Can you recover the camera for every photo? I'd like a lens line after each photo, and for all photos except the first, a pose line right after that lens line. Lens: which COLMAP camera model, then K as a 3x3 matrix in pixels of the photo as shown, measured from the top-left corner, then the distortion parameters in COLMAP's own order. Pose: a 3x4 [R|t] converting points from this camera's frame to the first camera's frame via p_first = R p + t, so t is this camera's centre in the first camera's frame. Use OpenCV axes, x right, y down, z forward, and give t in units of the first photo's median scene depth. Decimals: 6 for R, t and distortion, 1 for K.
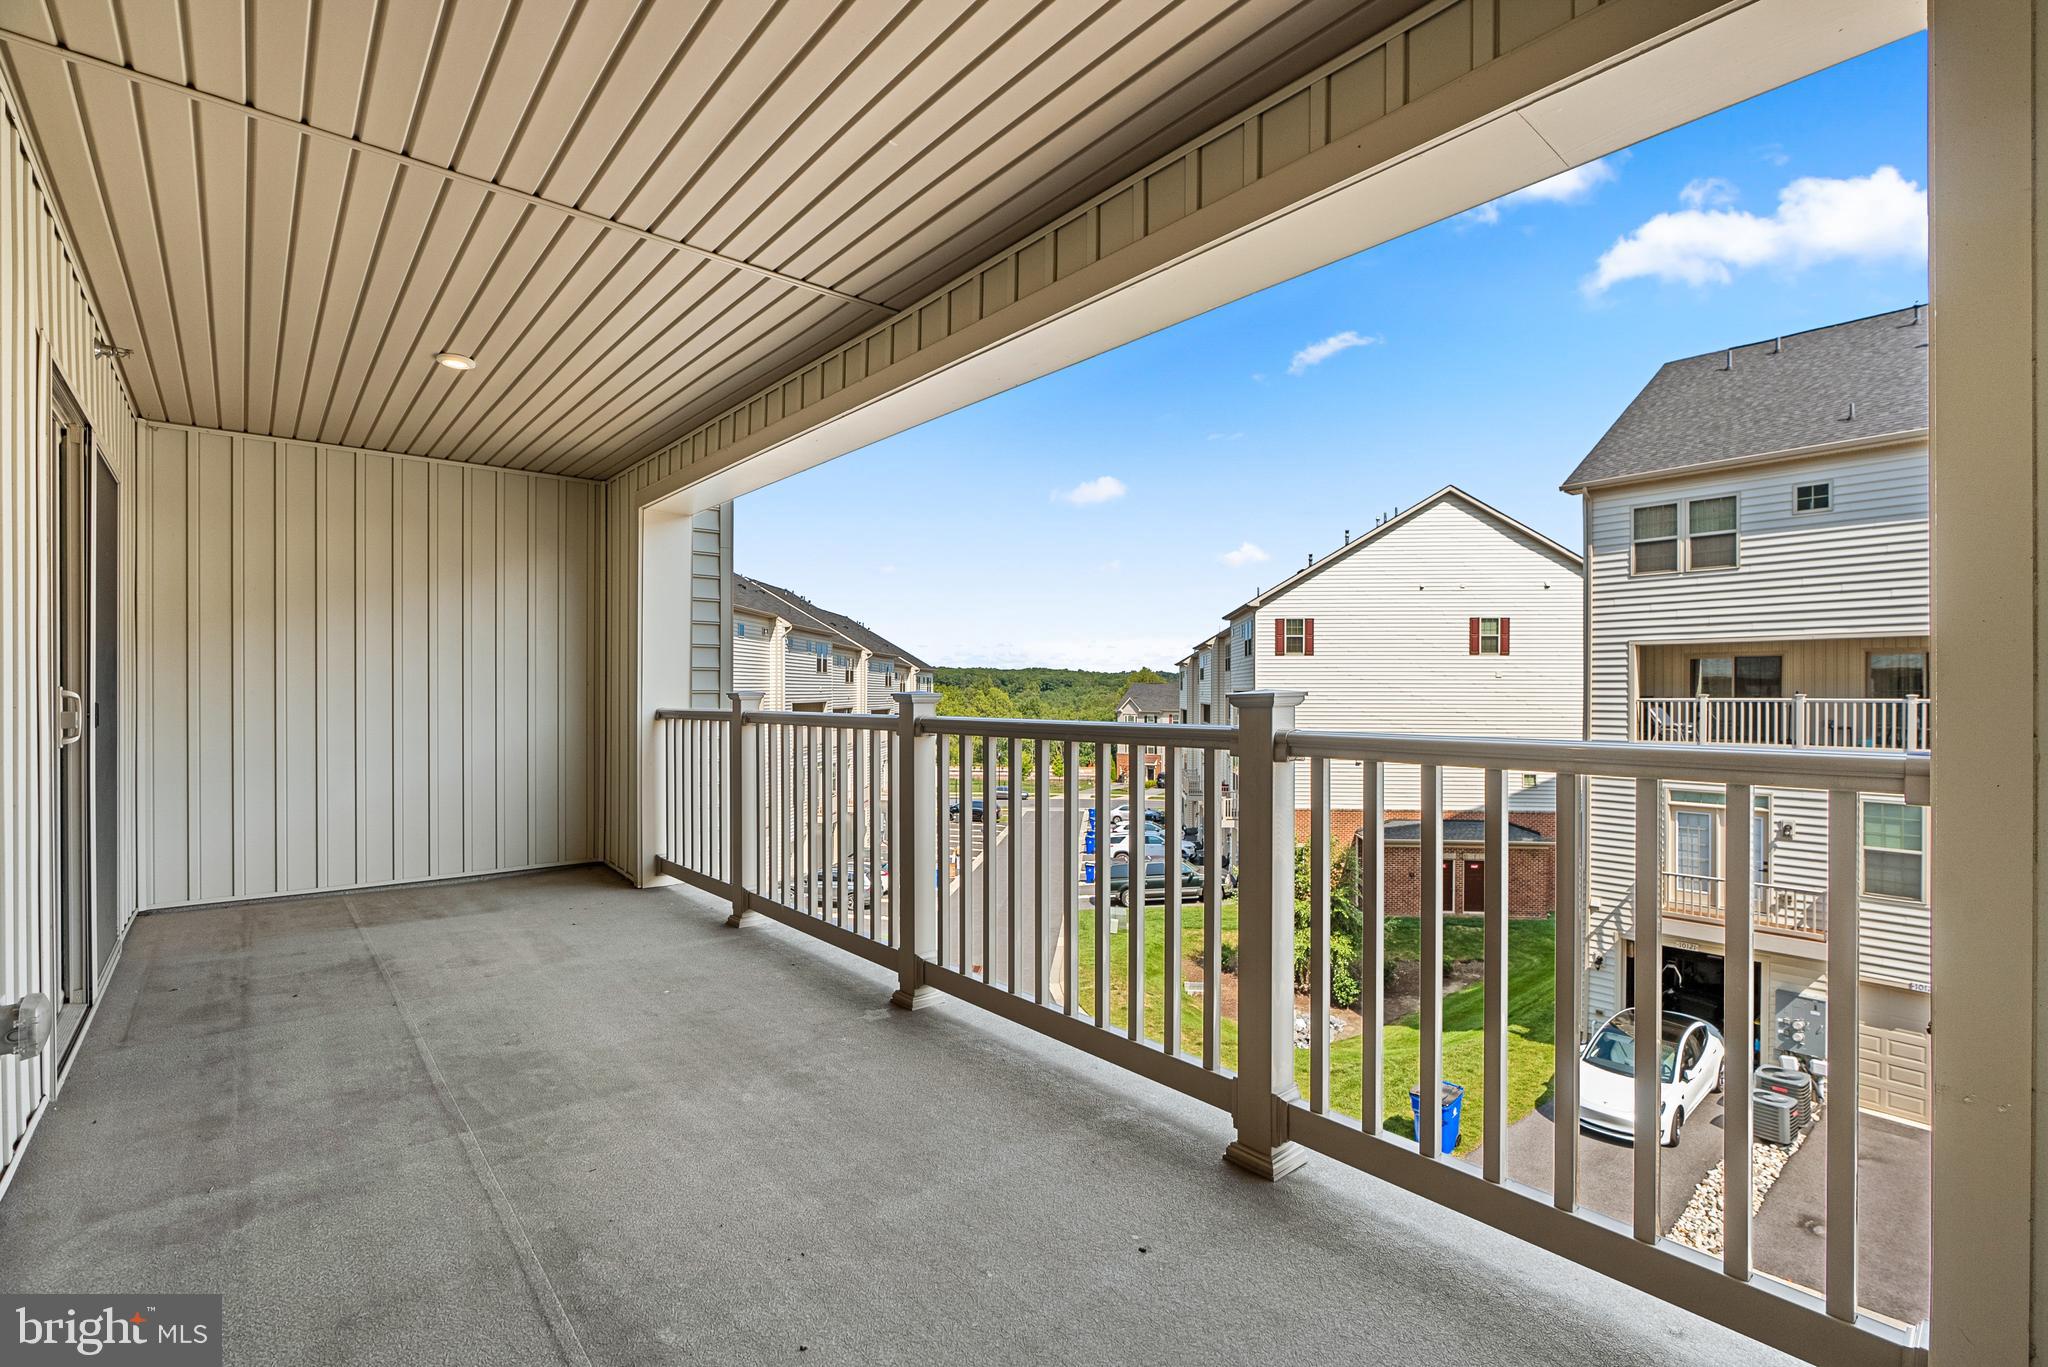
lens RADIAL K [[925.8, 0, 990.4], [0, 925.8, 689.8], [0, 0, 1]] dist [-0.009052, 0.003344]
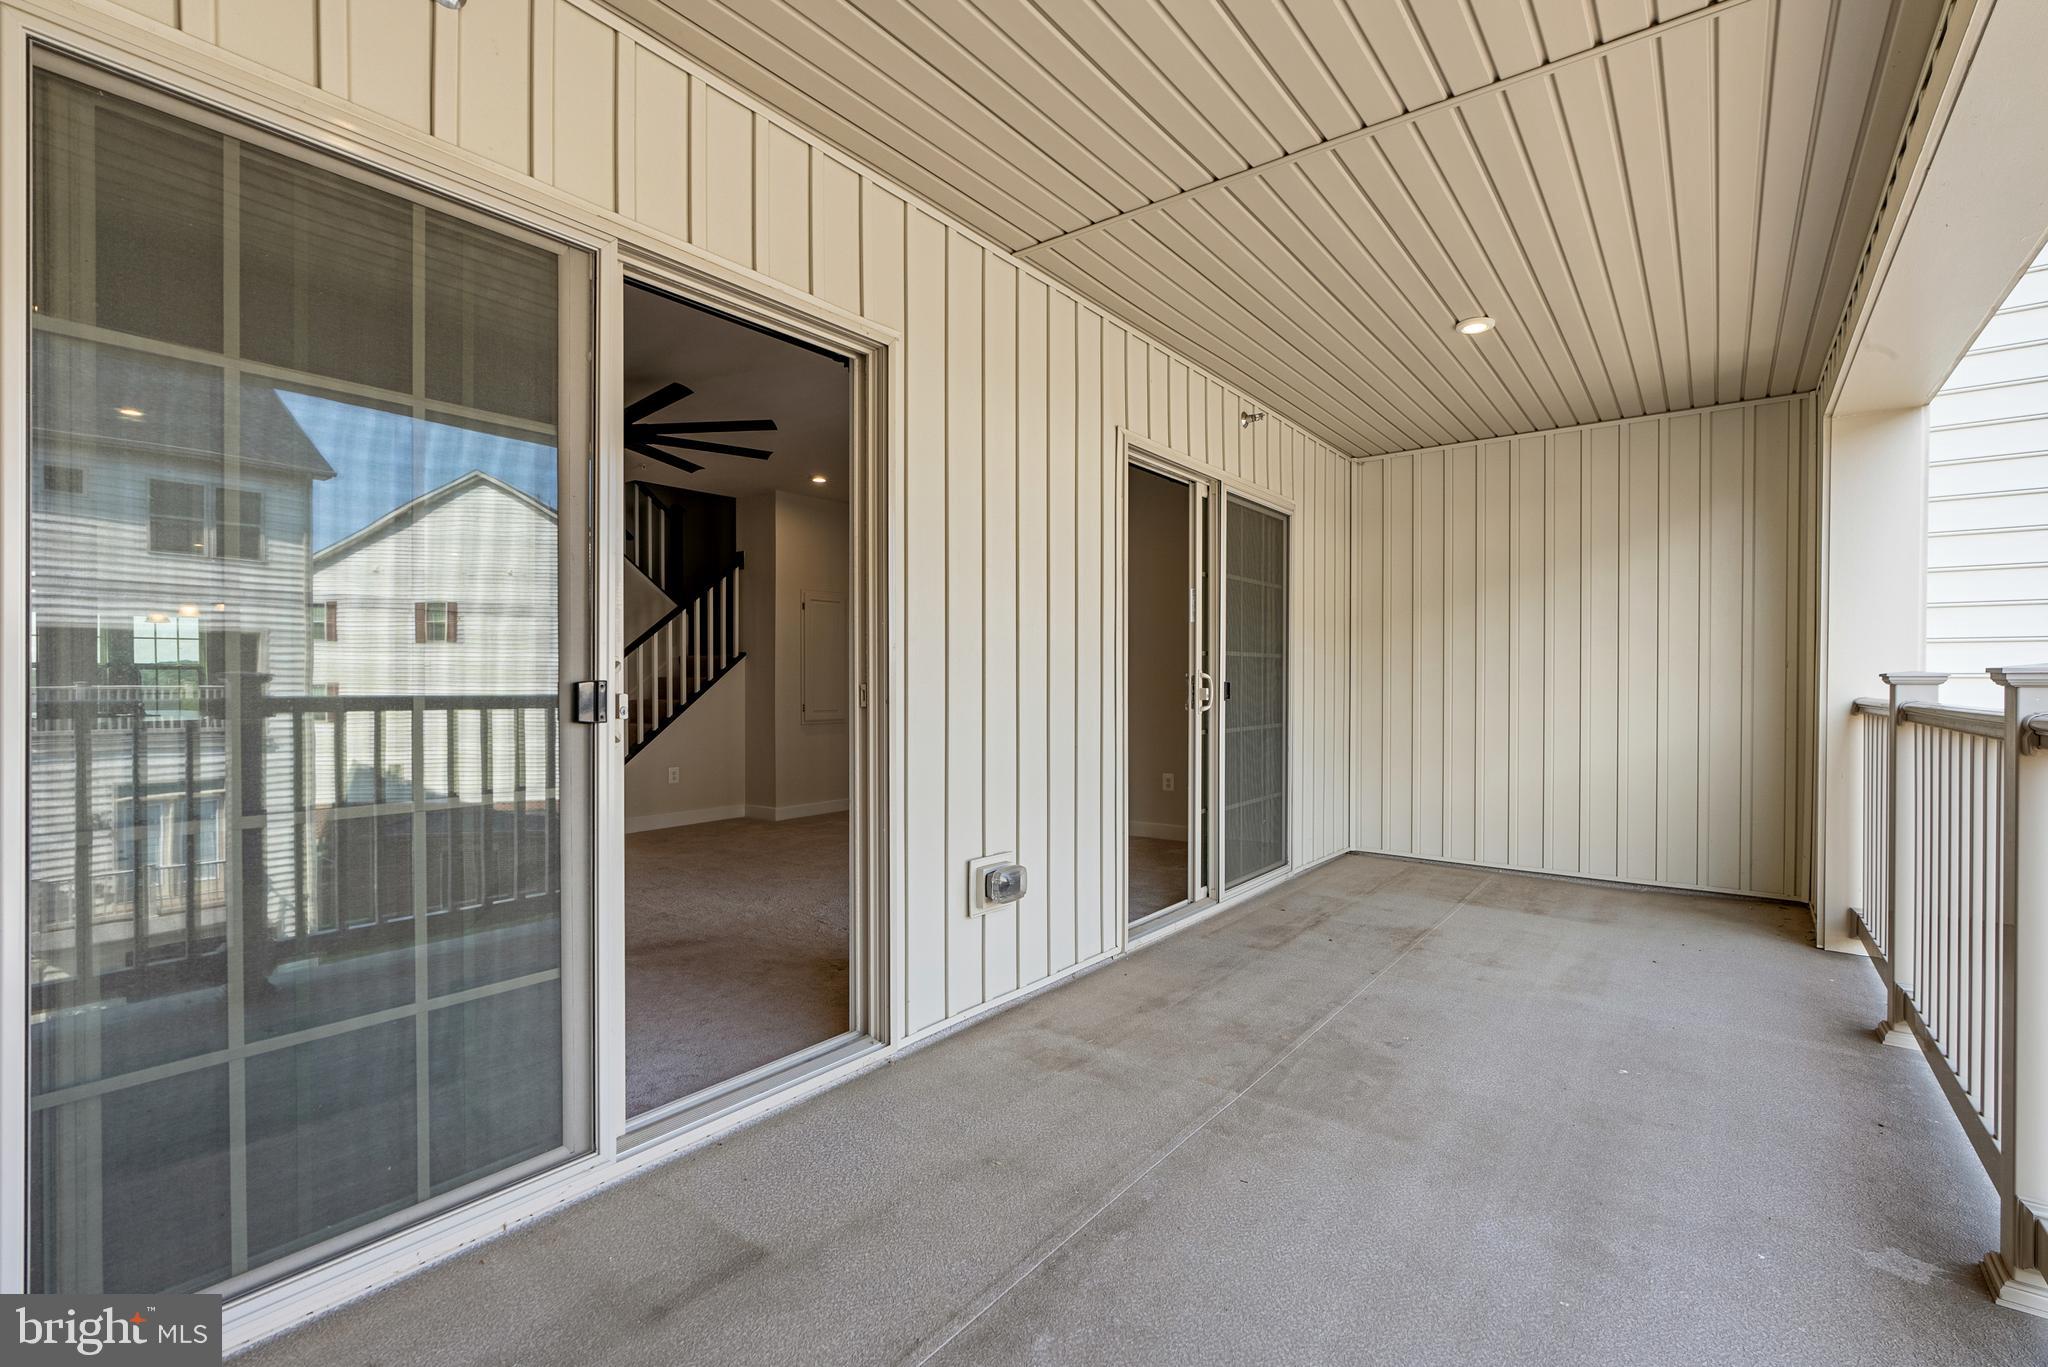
lens RADIAL K [[925.8, 0, 1022.7], [0, 925.8, 680.6], [0, 0, 1]] dist [-0.009052, 0.003344]
pose [[0.235518, 0.002248, -0.971867, 0.285206], [-0.000985, 0.999997, 0.002074, 0.009362], [0.971869, 0.000469, 0.235520, 0.382522]]
